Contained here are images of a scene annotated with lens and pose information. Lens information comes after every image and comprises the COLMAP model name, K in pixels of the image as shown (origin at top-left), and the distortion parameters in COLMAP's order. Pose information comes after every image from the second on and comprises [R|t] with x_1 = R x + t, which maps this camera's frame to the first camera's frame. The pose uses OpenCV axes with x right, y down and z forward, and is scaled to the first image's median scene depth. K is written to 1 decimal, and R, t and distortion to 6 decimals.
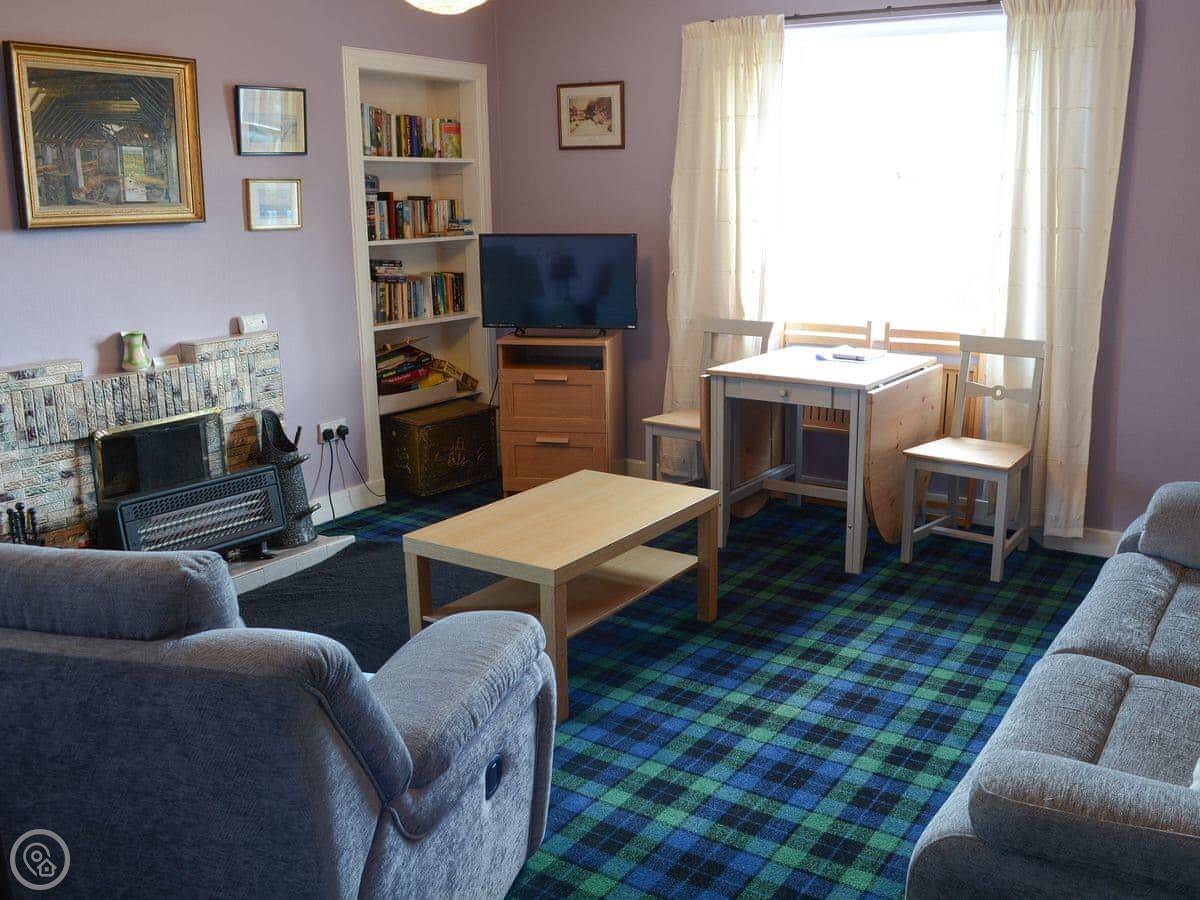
lens RADIAL K [[1089.2, 0, 633.9], [0, 1089.2, 444.4], [0, 0, 1]] dist [-0.076372, 0.018124]
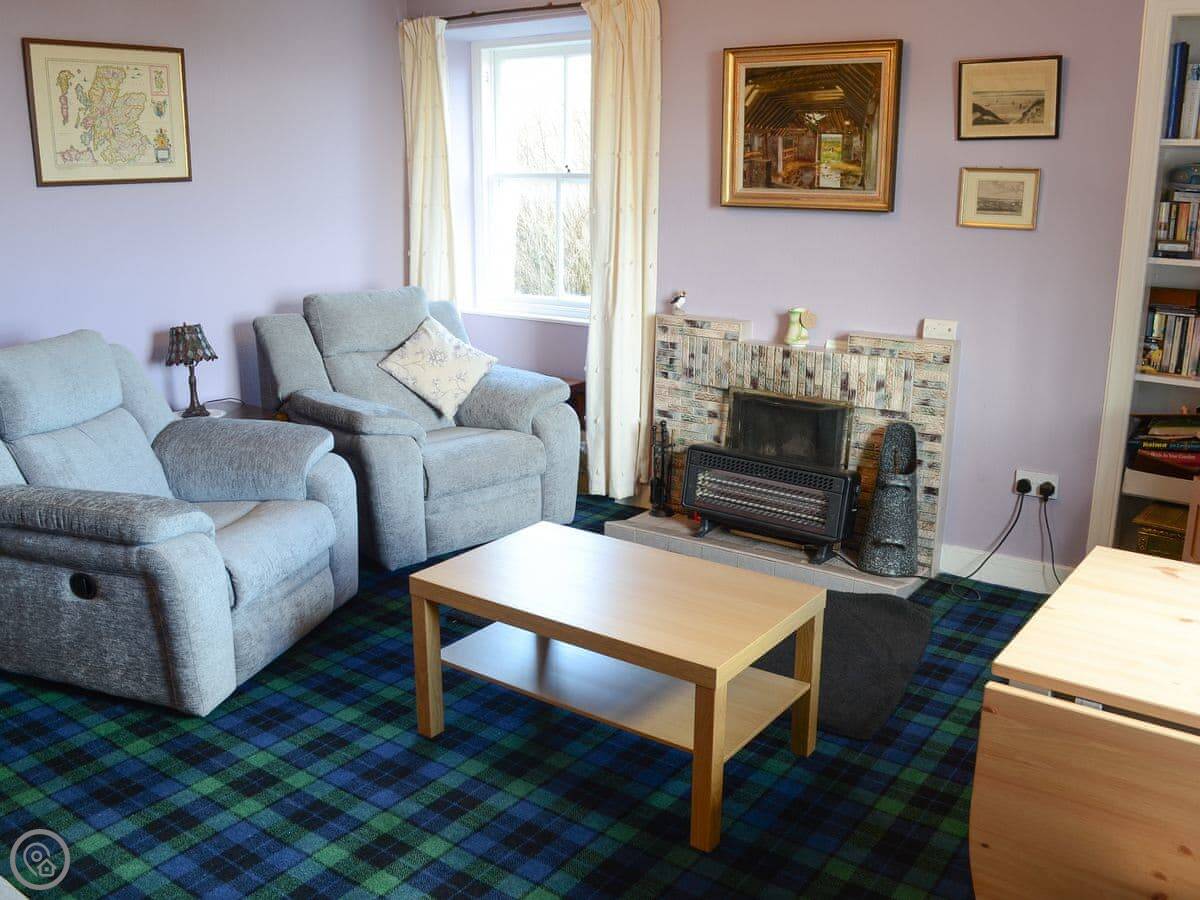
lens RADIAL K [[1089.2, 0, 633.9], [0, 1089.2, 444.4], [0, 0, 1]] dist [-0.076372, 0.018124]
pose [[-0.042812, 0.247680, -0.967896, 0.641412], [-0.232930, 0.939612, 0.250745, -0.220545], [0.971551, 0.236187, 0.017466, 0.891236]]
